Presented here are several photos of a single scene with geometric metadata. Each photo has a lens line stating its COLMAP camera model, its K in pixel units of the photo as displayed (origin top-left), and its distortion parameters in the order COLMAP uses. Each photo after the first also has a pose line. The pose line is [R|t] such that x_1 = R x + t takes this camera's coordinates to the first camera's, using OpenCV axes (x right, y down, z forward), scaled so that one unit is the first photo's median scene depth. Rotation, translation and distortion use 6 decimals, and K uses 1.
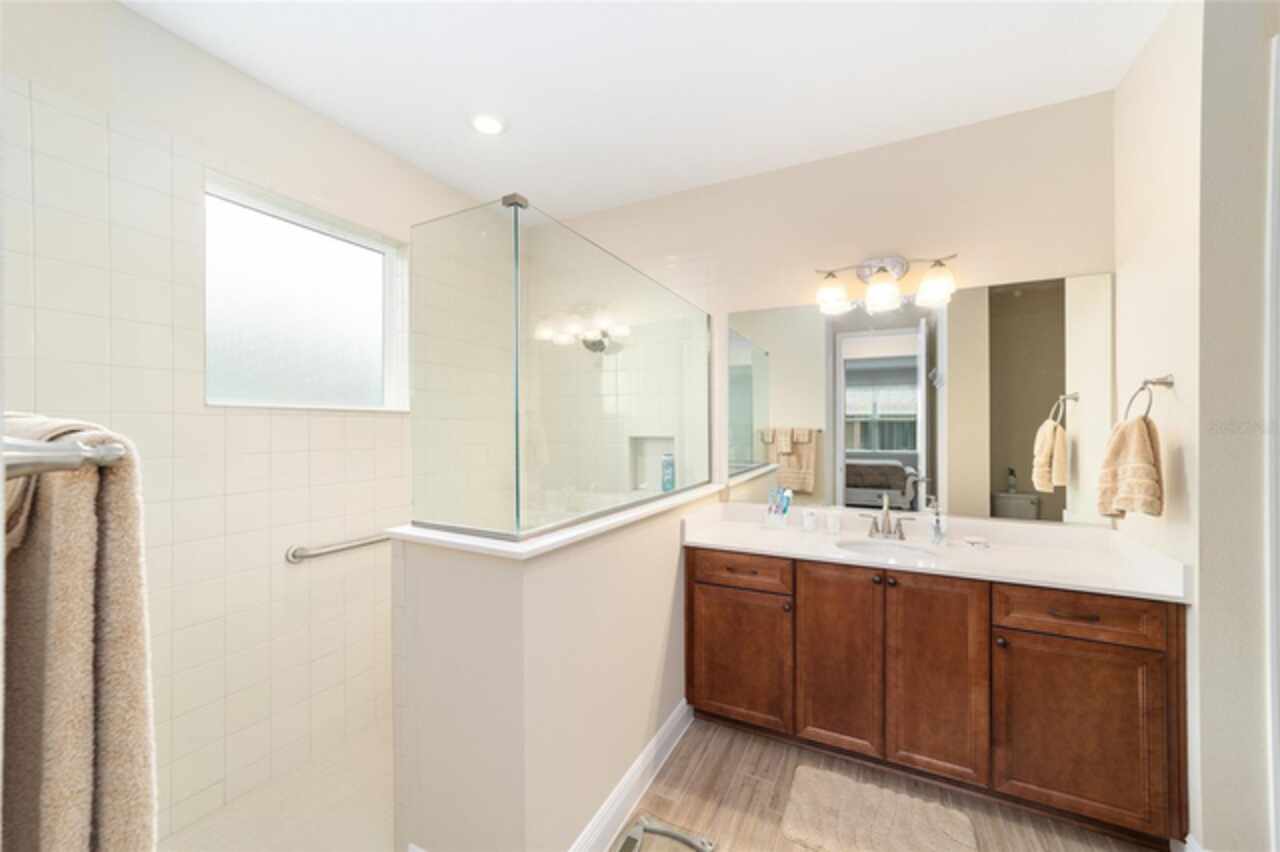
lens RADIAL K [[490.3, 0, 636.5], [0, 490.3, 426.1], [0, 0, 1]] dist [-0.002028, 0.002729]
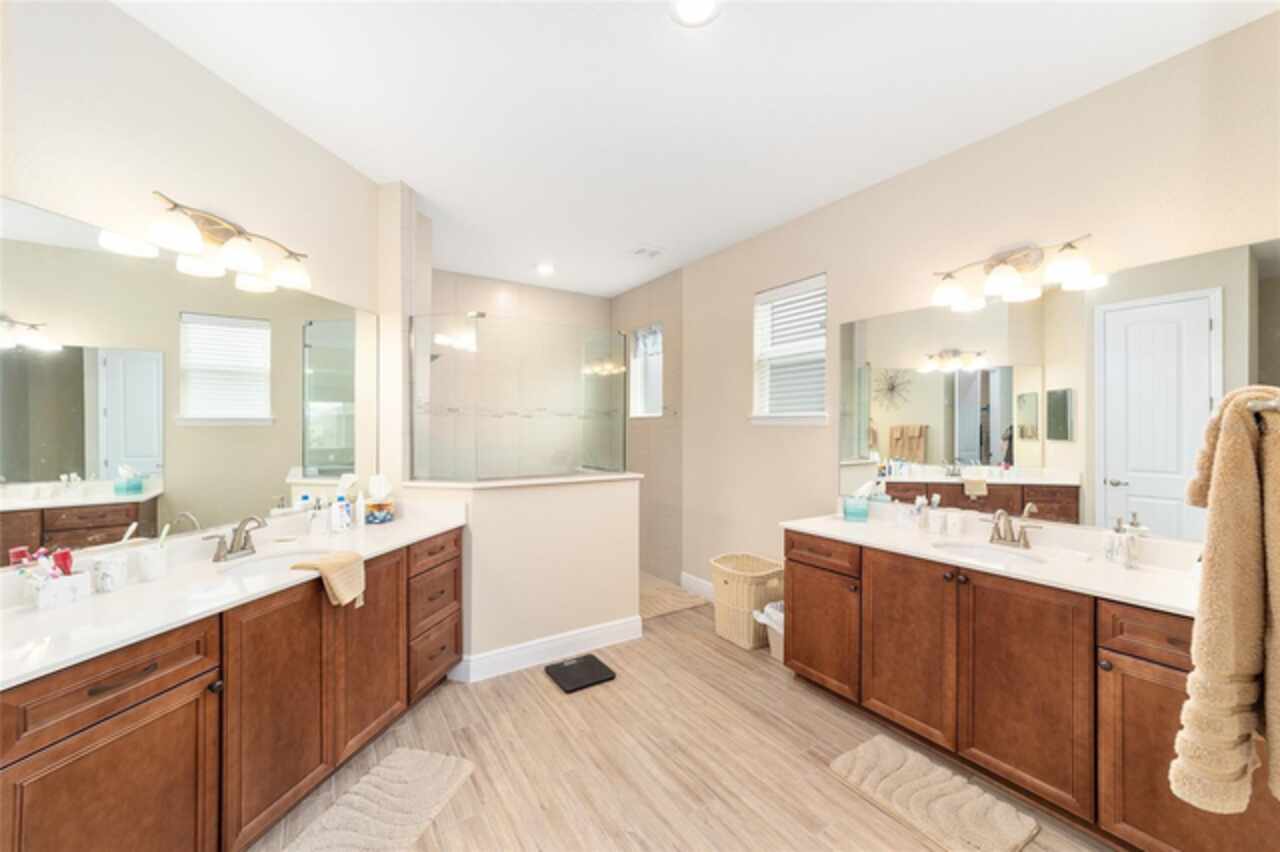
lens RADIAL K [[490.3, 0, 644.4], [0, 490.3, 426.6], [0, 0, 1]] dist [-0.002028, 0.002729]
pose [[0.868263, 0.000704, -0.496103, 0.435885], [-0.003977, 0.999977, -0.005541, 0.007565], [0.496088, 0.006784, 0.868246, -0.209523]]
